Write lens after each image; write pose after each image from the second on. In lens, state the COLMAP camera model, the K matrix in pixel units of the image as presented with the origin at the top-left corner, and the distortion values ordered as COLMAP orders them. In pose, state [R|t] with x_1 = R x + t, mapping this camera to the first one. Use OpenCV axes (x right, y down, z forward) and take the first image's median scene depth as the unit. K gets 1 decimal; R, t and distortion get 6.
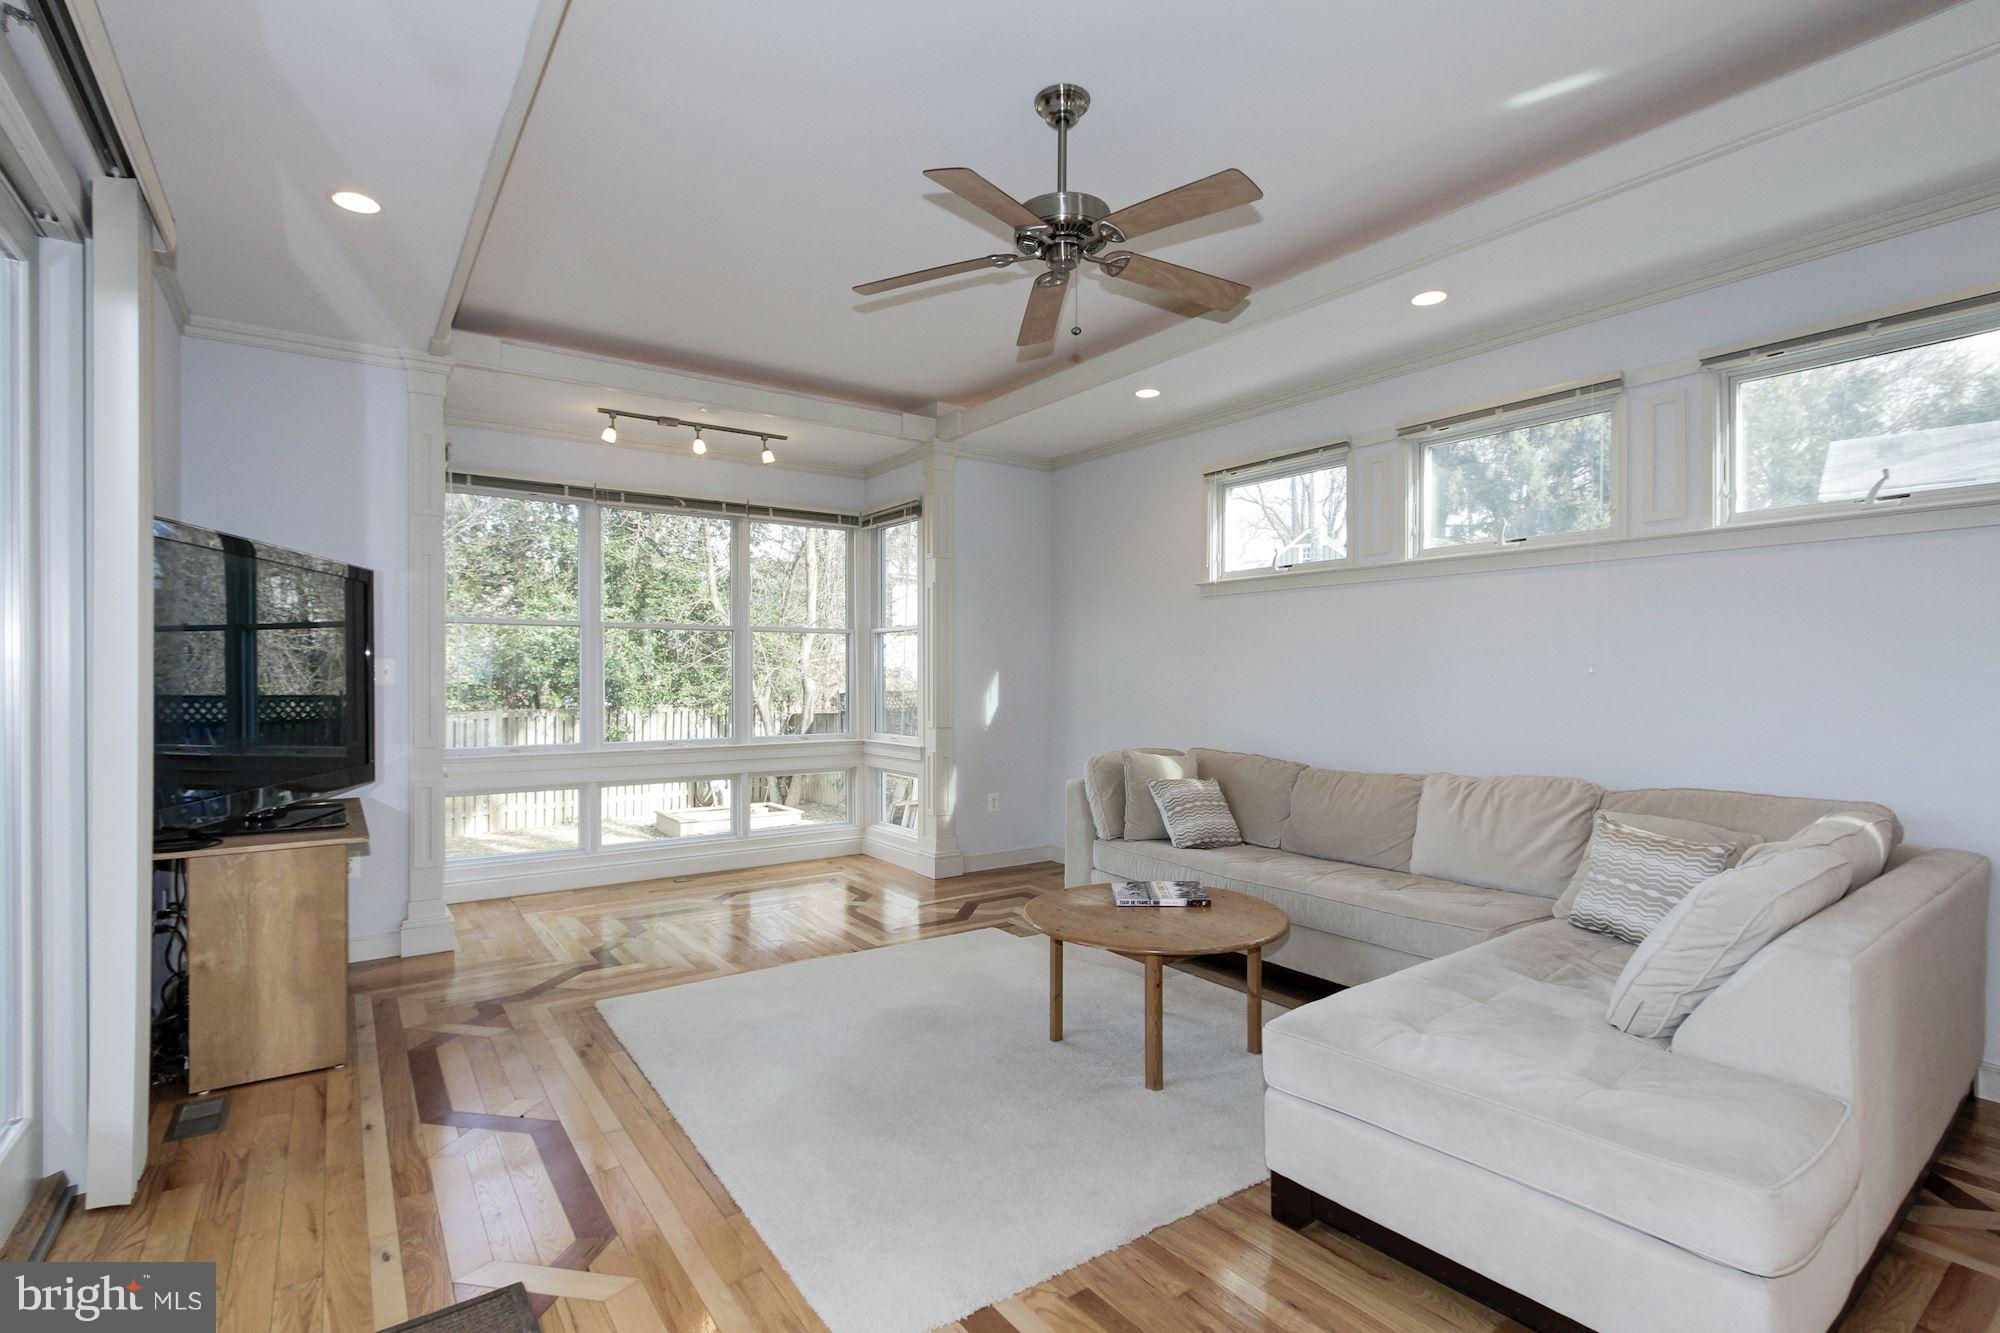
lens RADIAL K [[960.3, 0, 1021.8], [0, 960.3, 678.8], [0, 0, 1]] dist [-0.001120, 0.000359]
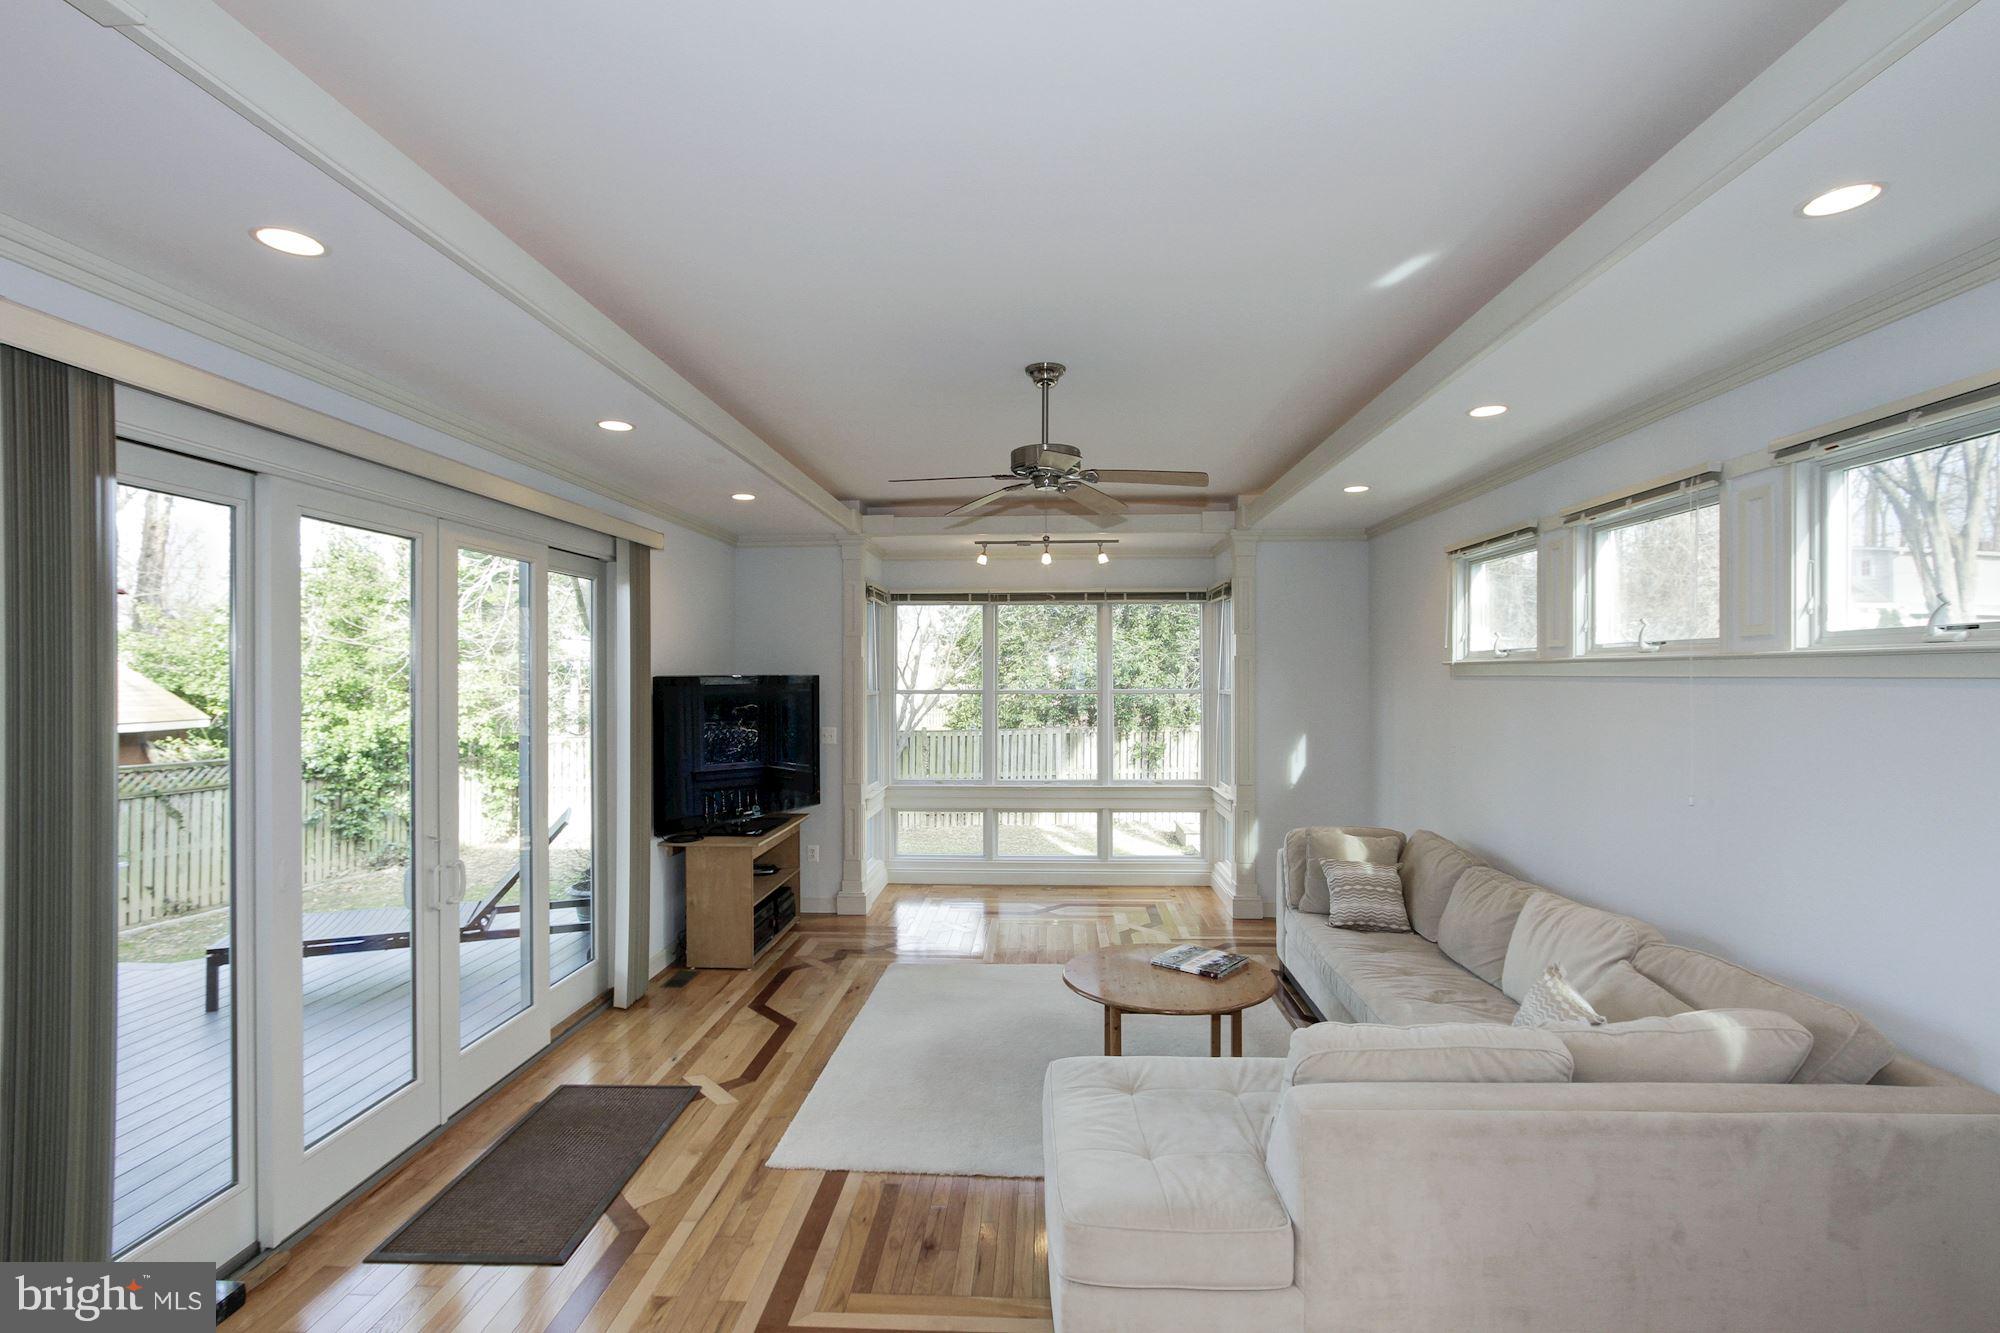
lens RADIAL K [[966.9, 0, 997.9], [0, 966.9, 679.5], [0, 0, 1]] dist [-0.003381, 0.000063]
pose [[0.773627, 0.003113, -0.633634, 0.552830], [-0.000757, 0.999992, 0.003988, -0.102687], [0.633641, -0.002606, 0.773623, -0.074566]]
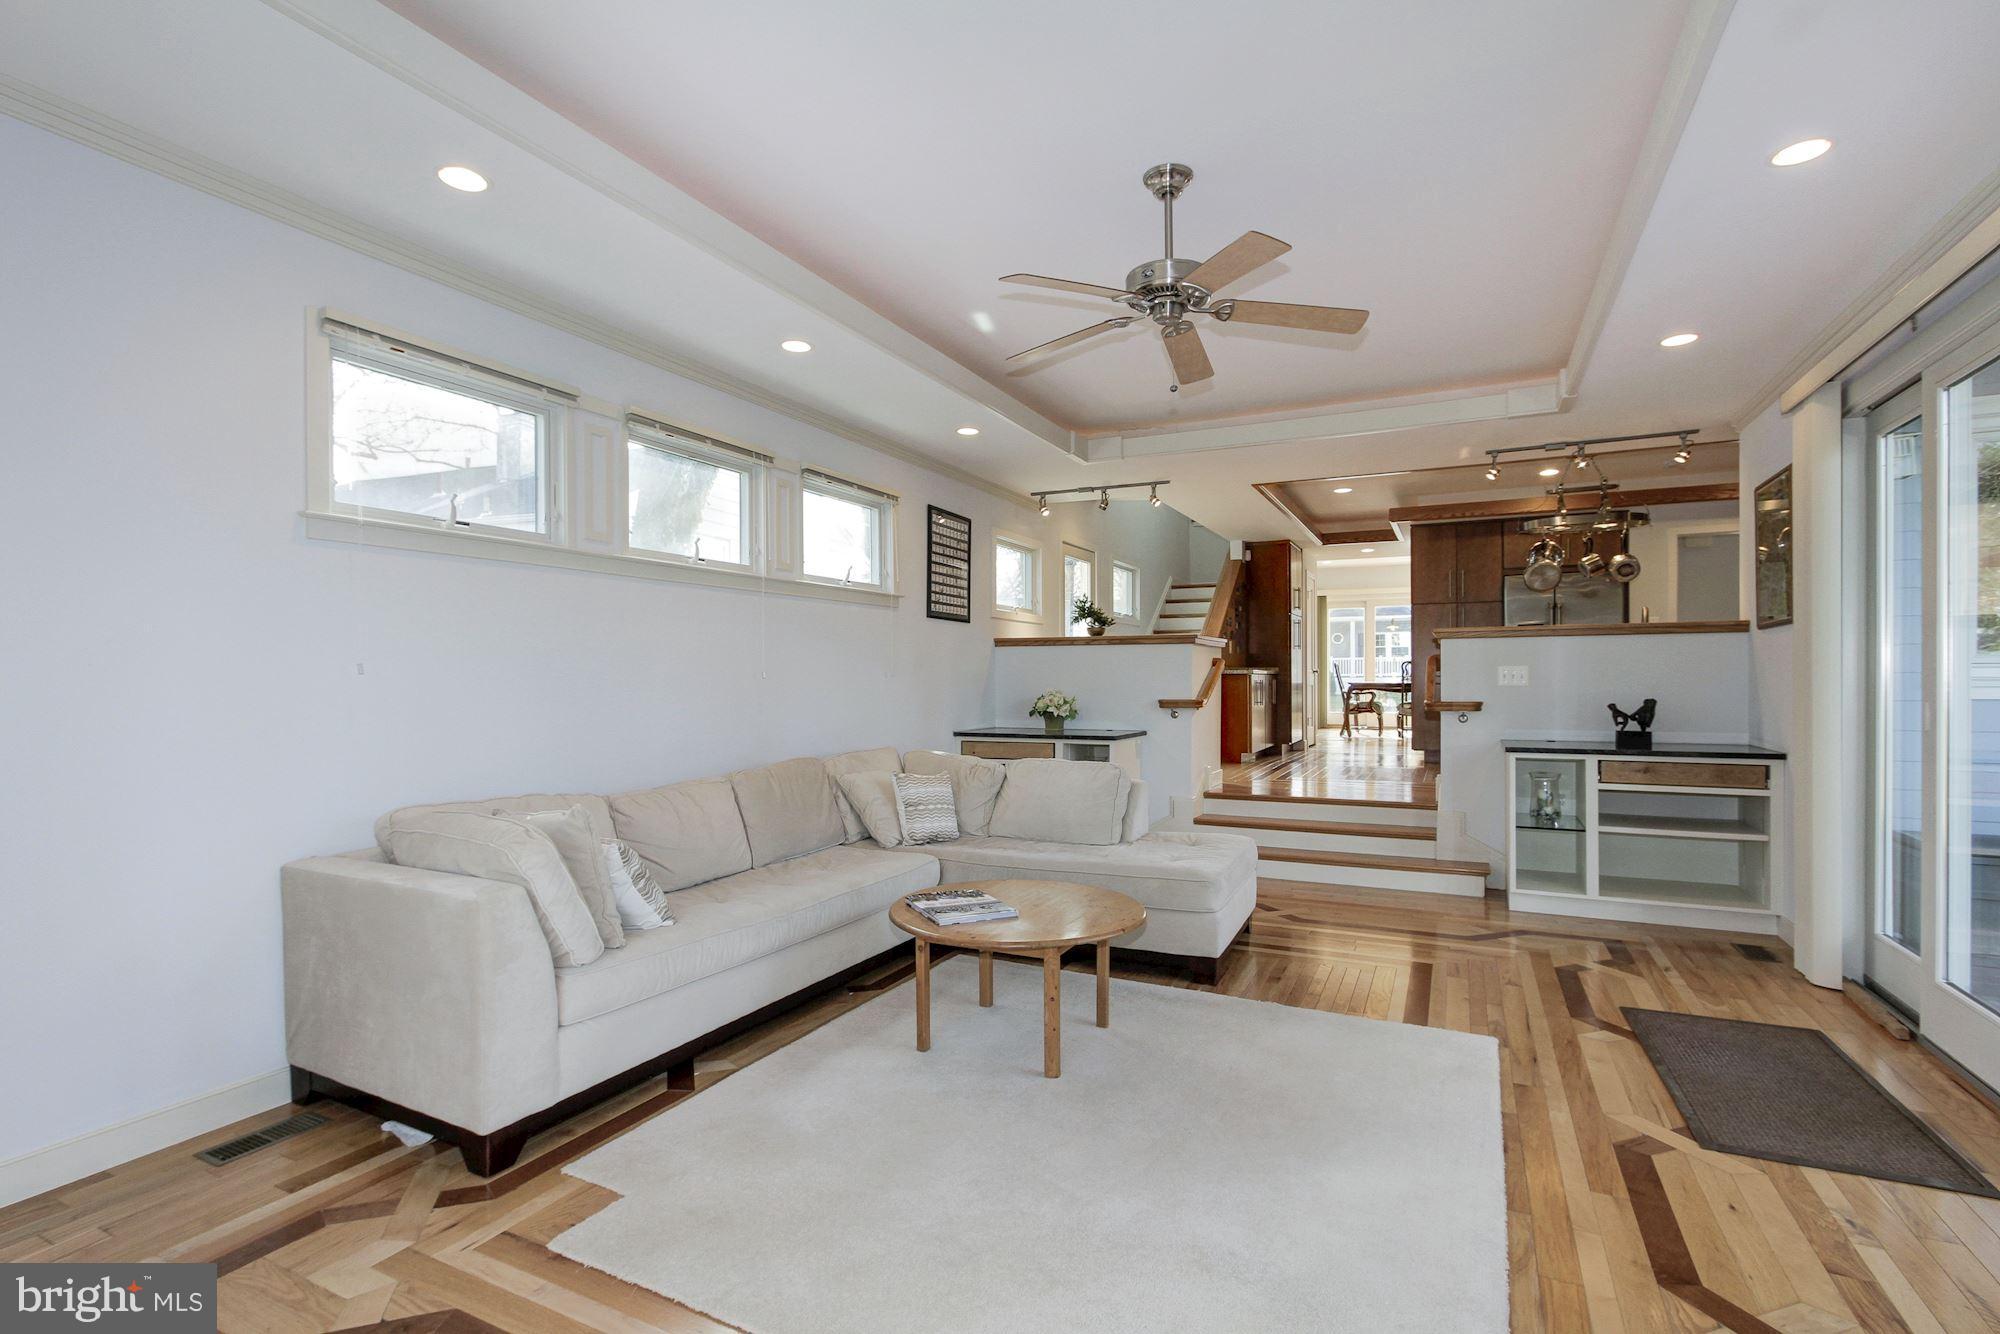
lens RADIAL K [[951.2, 0, 947.2], [0, 951.2, 675.5], [0, 0, 1]] dist [-0.001319, 0.000176]
pose [[-0.427932, 0.004872, 0.903798, -0.557108], [0.004728, 0.999984, -0.003152, -0.002643], [-0.903798, 0.002925, -0.427949, 1.102425]]
